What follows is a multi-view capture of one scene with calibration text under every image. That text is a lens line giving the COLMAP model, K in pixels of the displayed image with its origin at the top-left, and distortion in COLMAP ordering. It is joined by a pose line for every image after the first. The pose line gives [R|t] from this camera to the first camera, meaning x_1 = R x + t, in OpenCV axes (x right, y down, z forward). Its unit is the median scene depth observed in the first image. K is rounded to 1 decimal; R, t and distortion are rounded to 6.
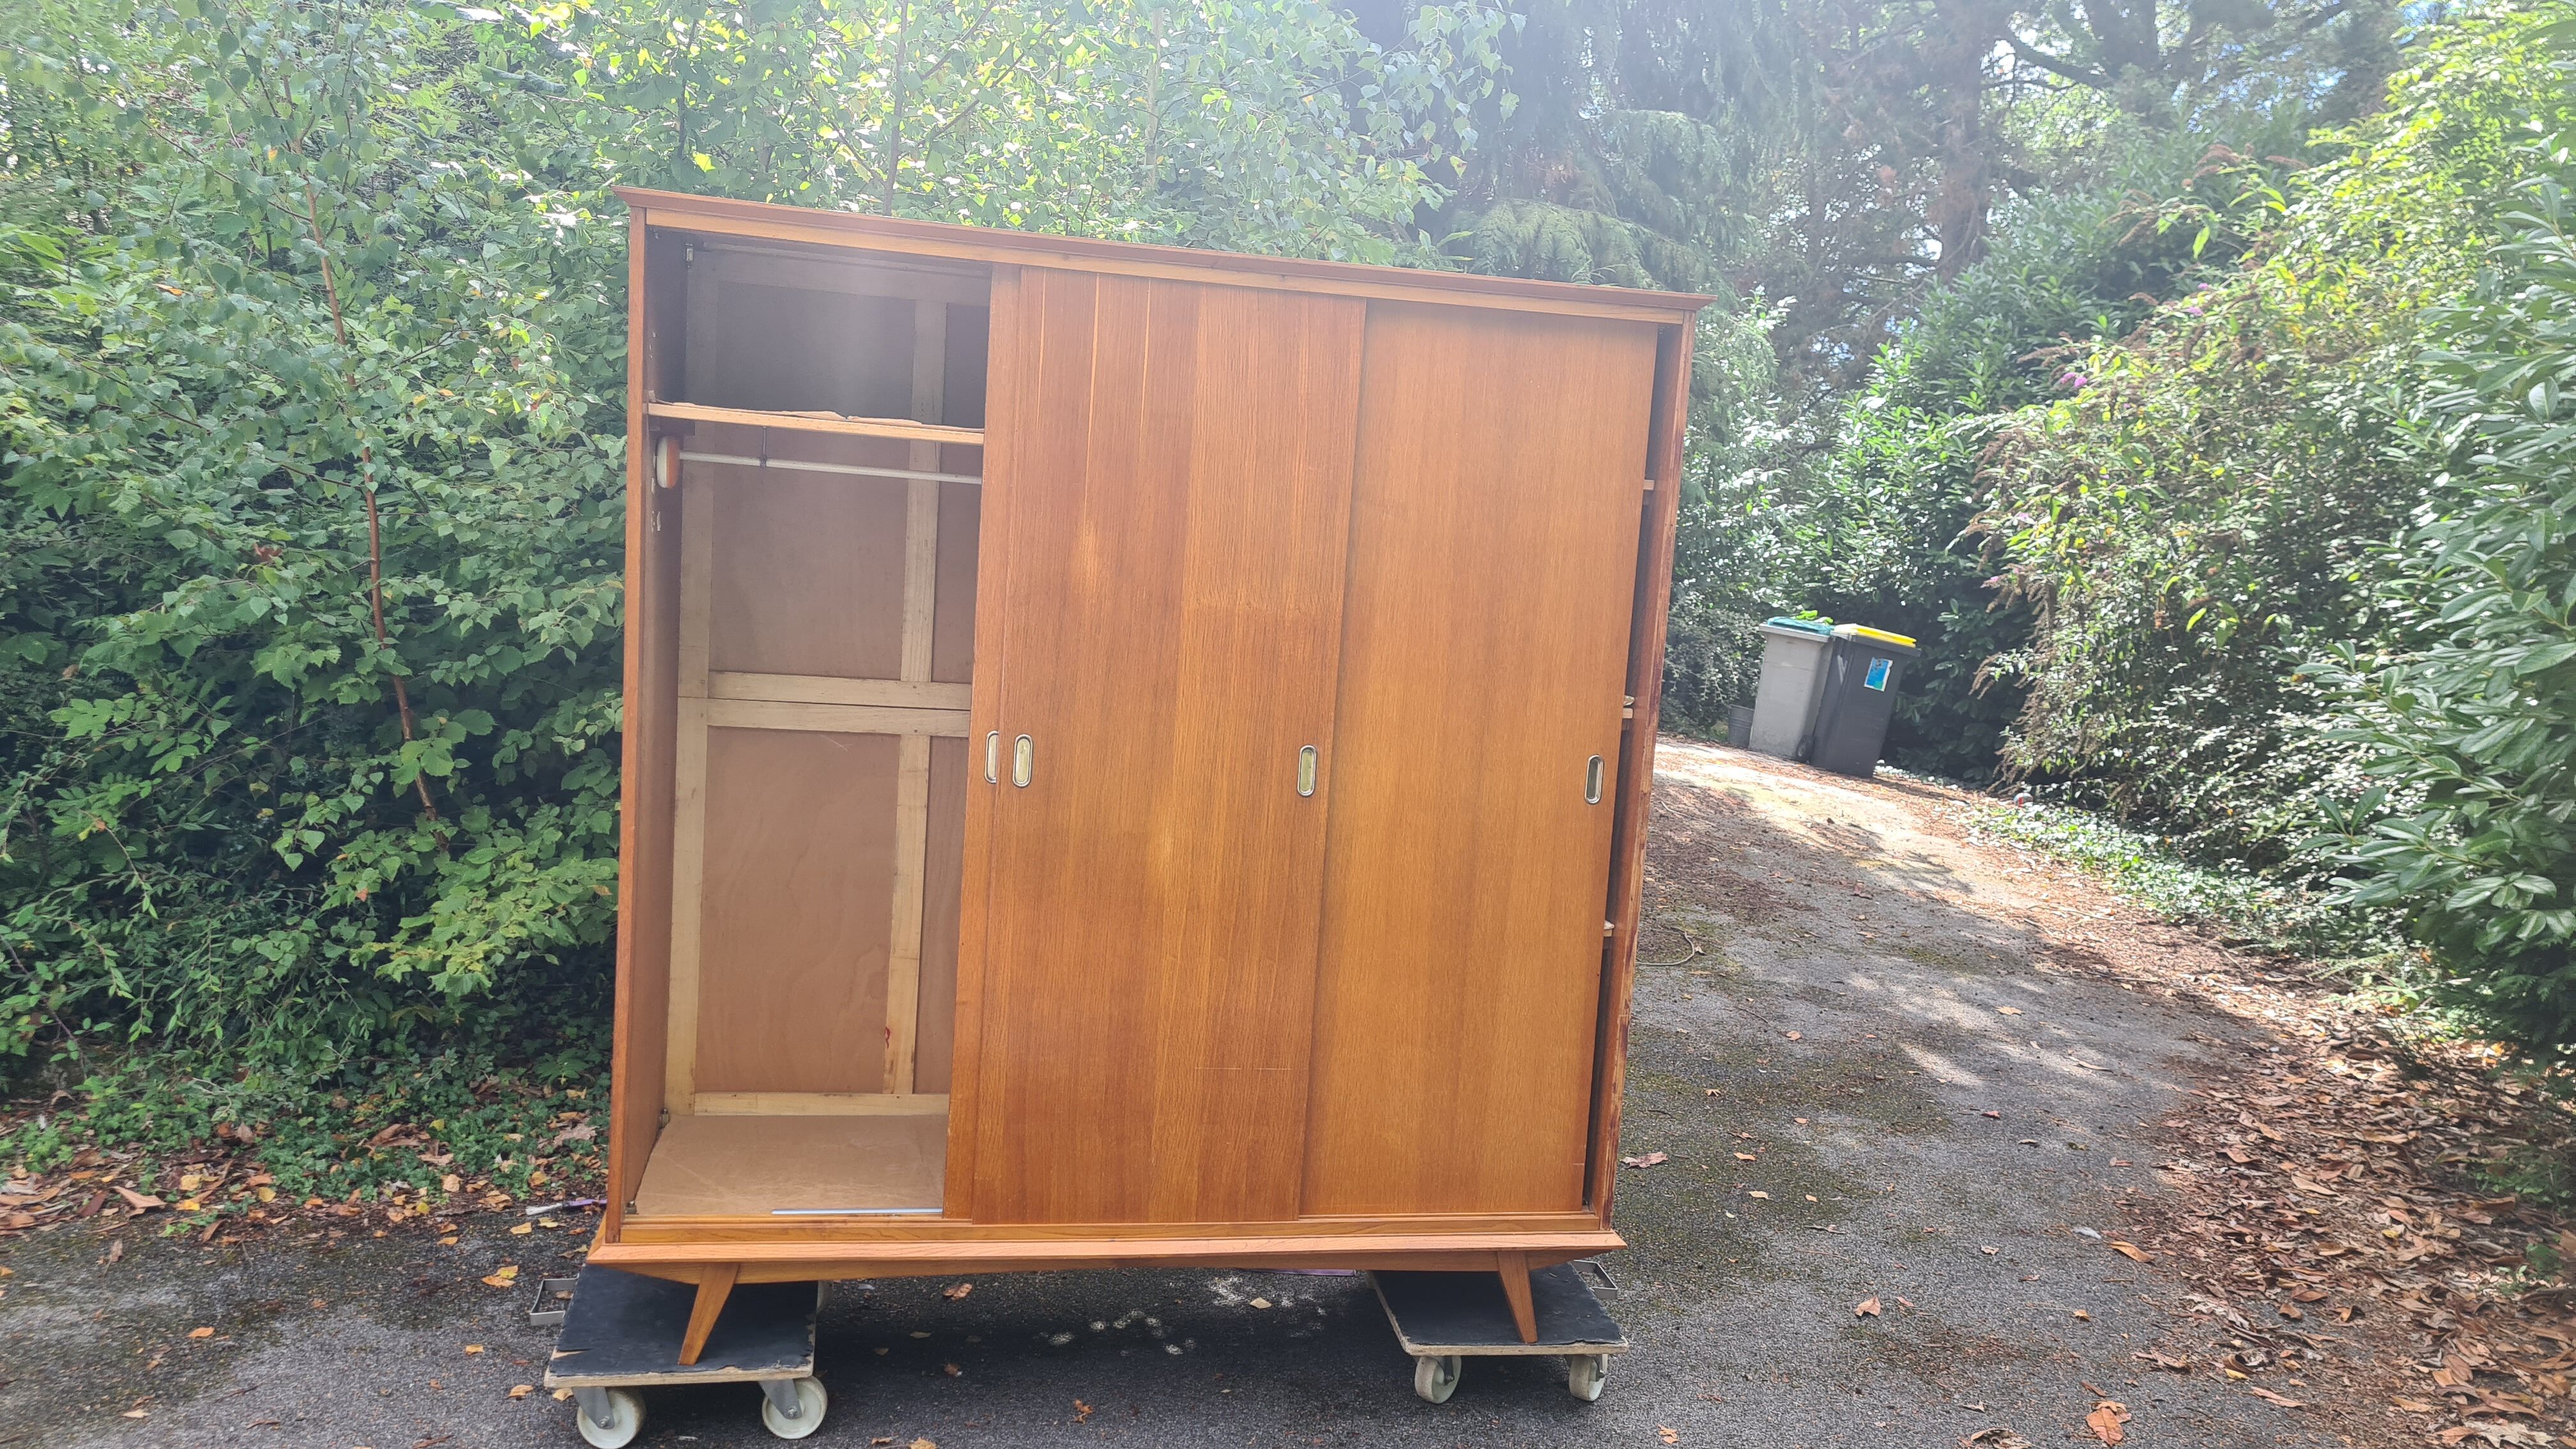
lens RADIAL K [[1939.9, 0, 1312.5], [0, 1939.9, 731.4], [0, 0, 1]] dist [0.060907, -0.036660]
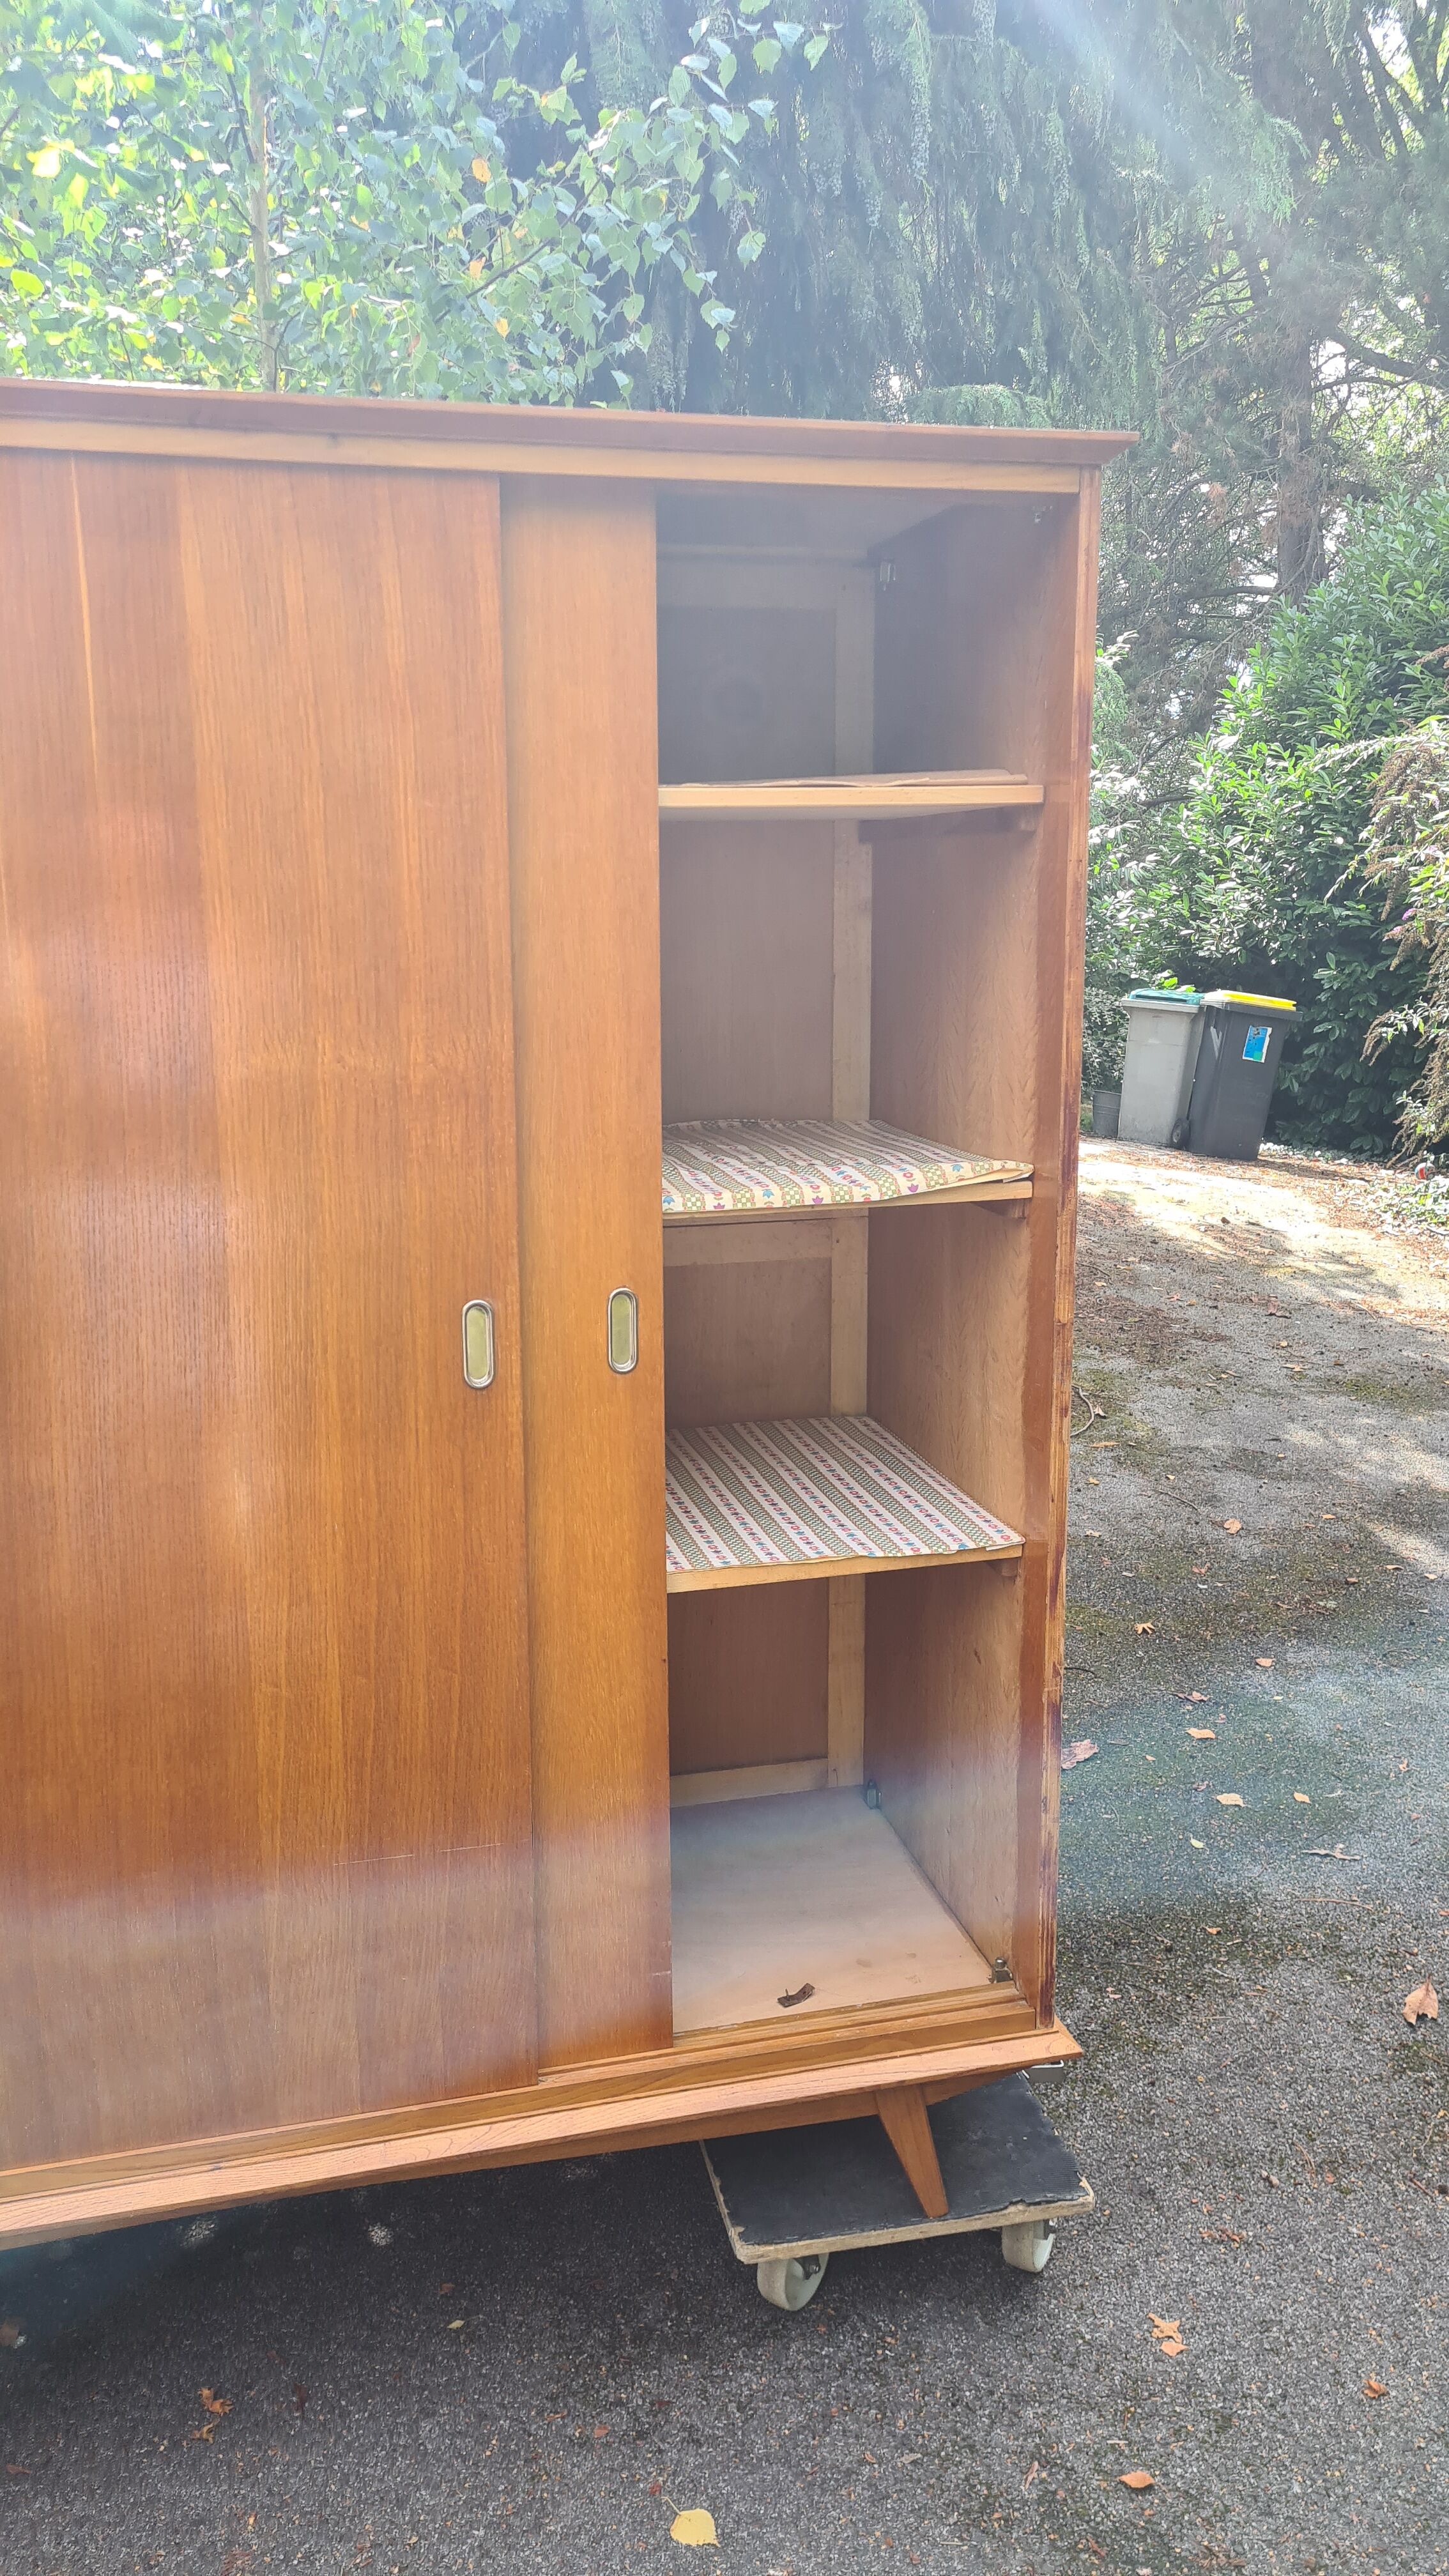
lens RADIAL K [[1939.9, 0, 720.3], [0, 1939.9, 1280.3], [0, 0, 1]] dist [0.060907, -0.036660]
pose [[0.996280, -0.082833, 0.023775, 0.040234], [0.080846, 0.993901, 0.074993, -0.025380], [-0.029842, -0.072792, 0.996901, 0.307806]]
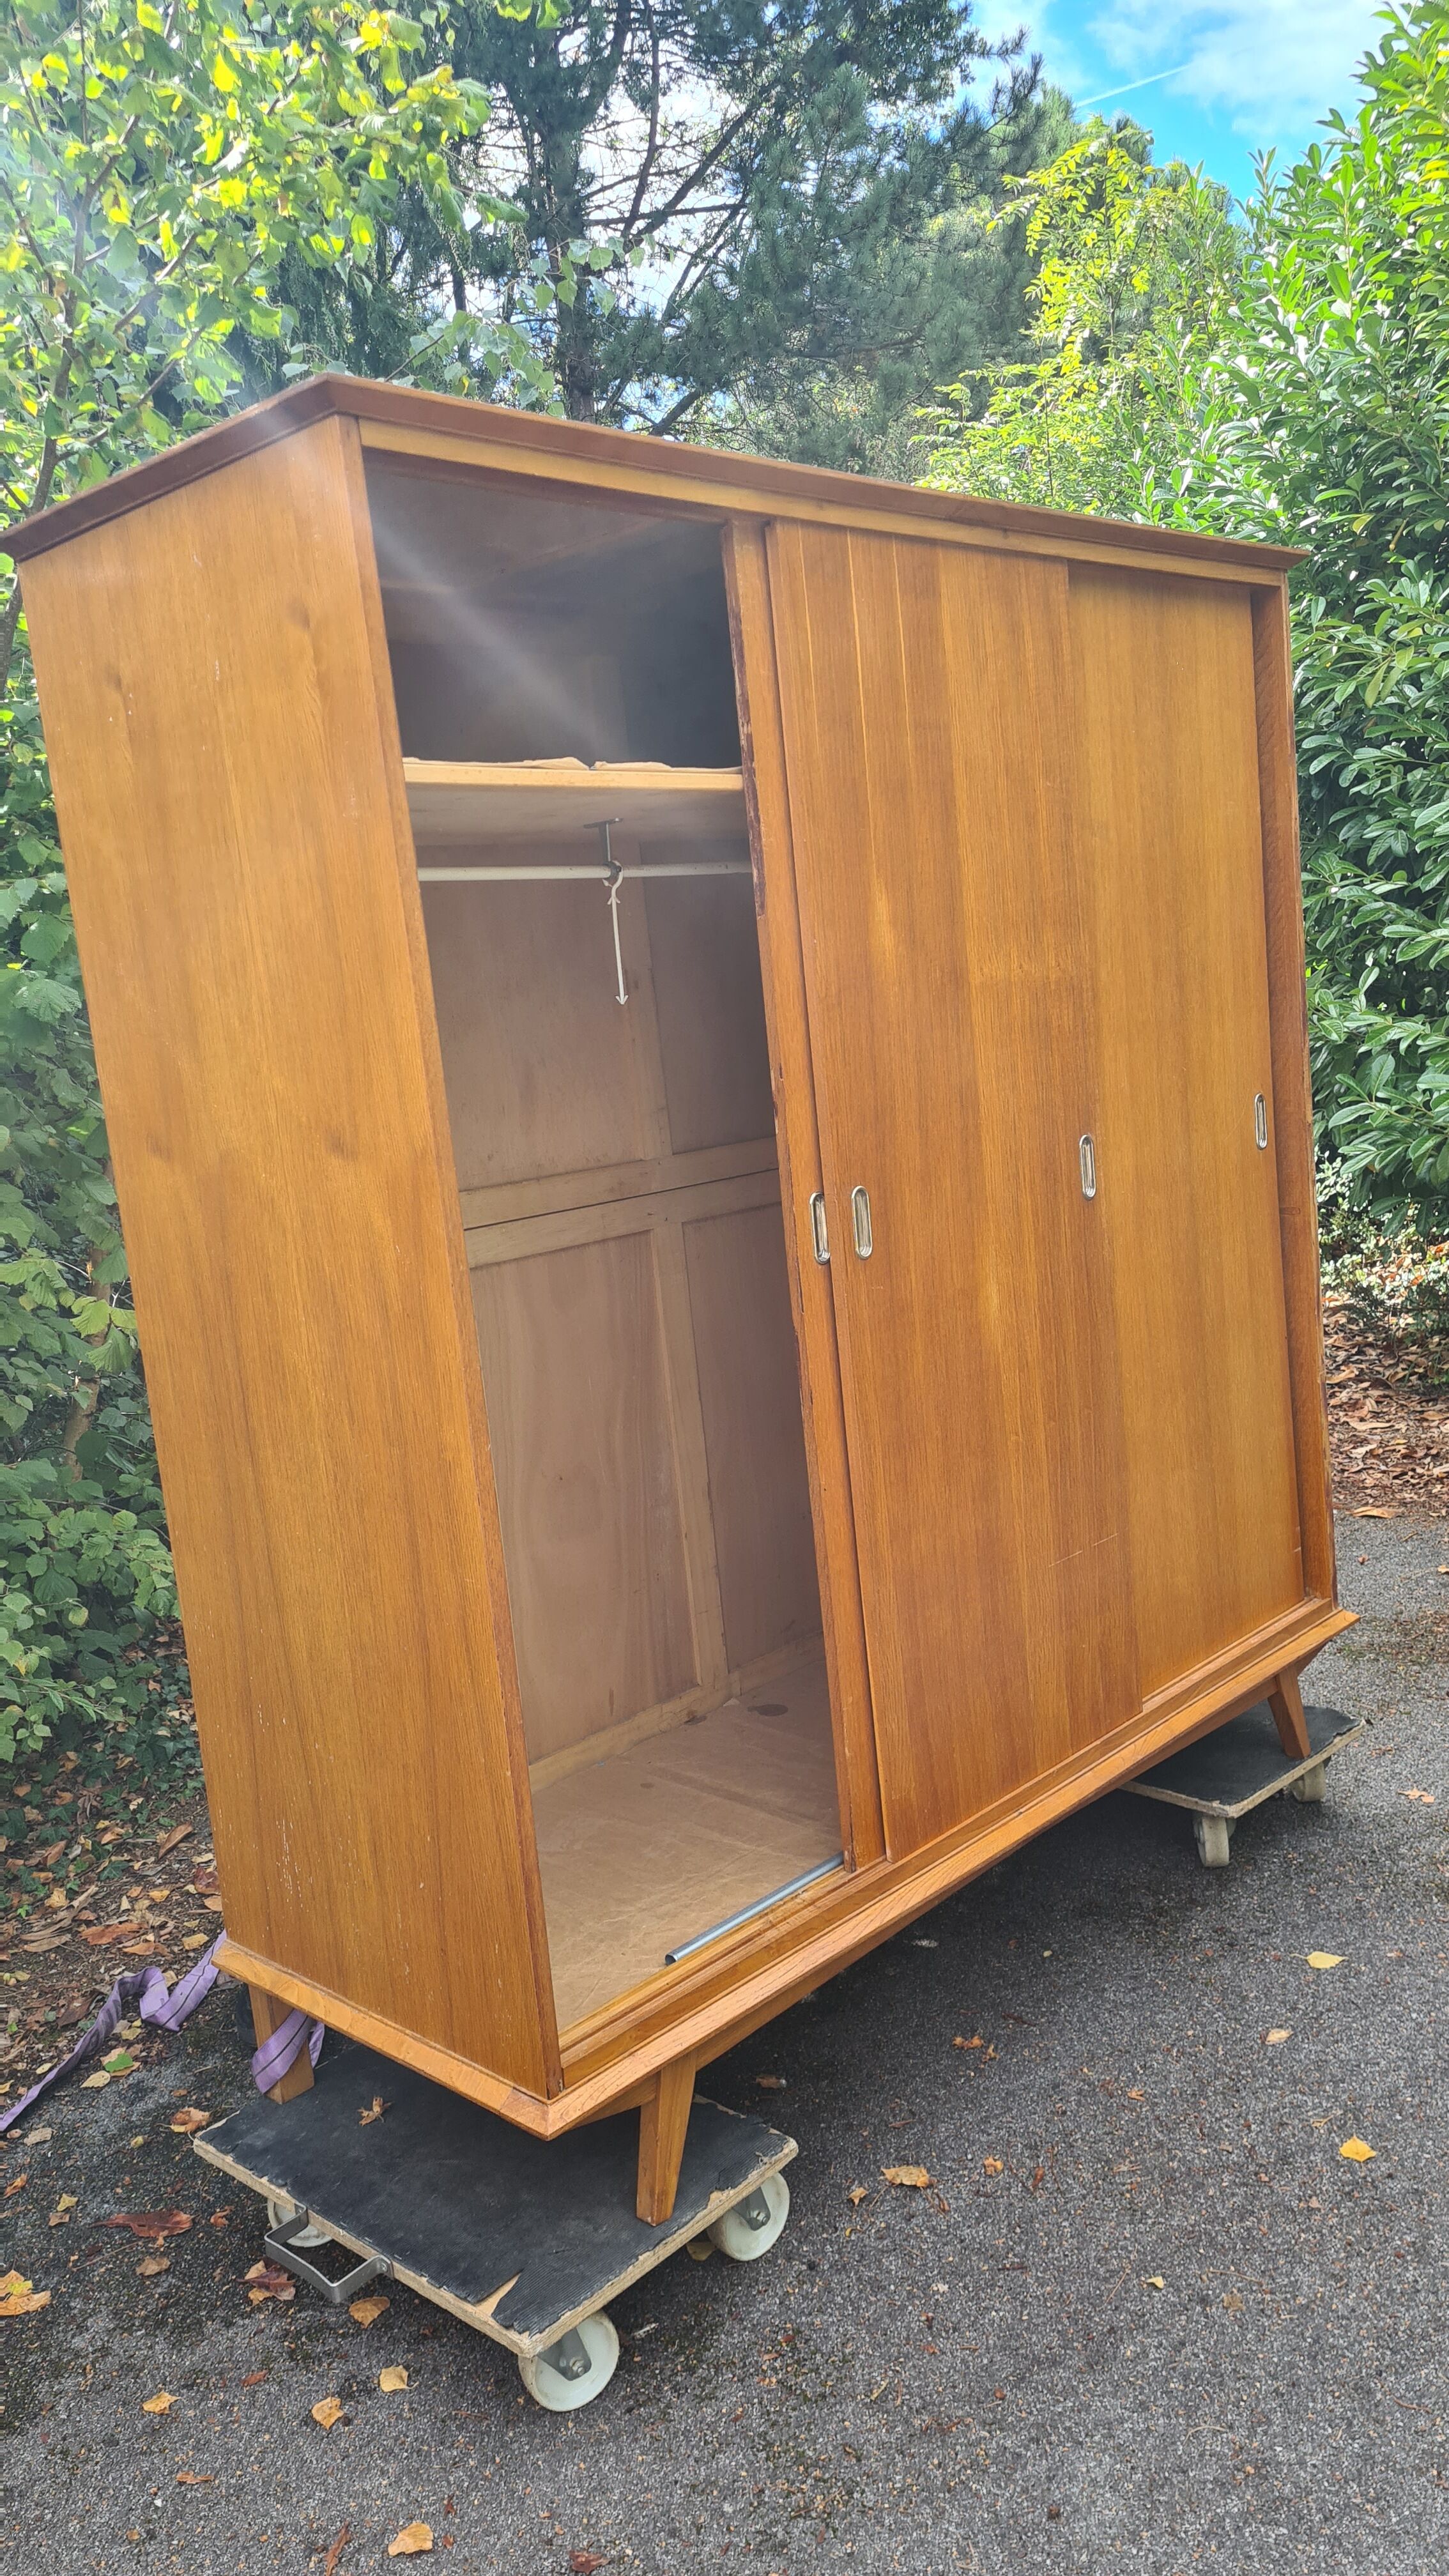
lens RADIAL K [[1939.9, 0, 731.8], [0, 1939.9, 1301.8], [0, 0, 1]] dist [0.060907, -0.036660]
pose [[0.810562, -0.240418, 0.534031, -0.403808], [0.226445, 0.969593, 0.092804, -0.023932], [-0.540104, 0.045705, 0.840356, 0.290109]]
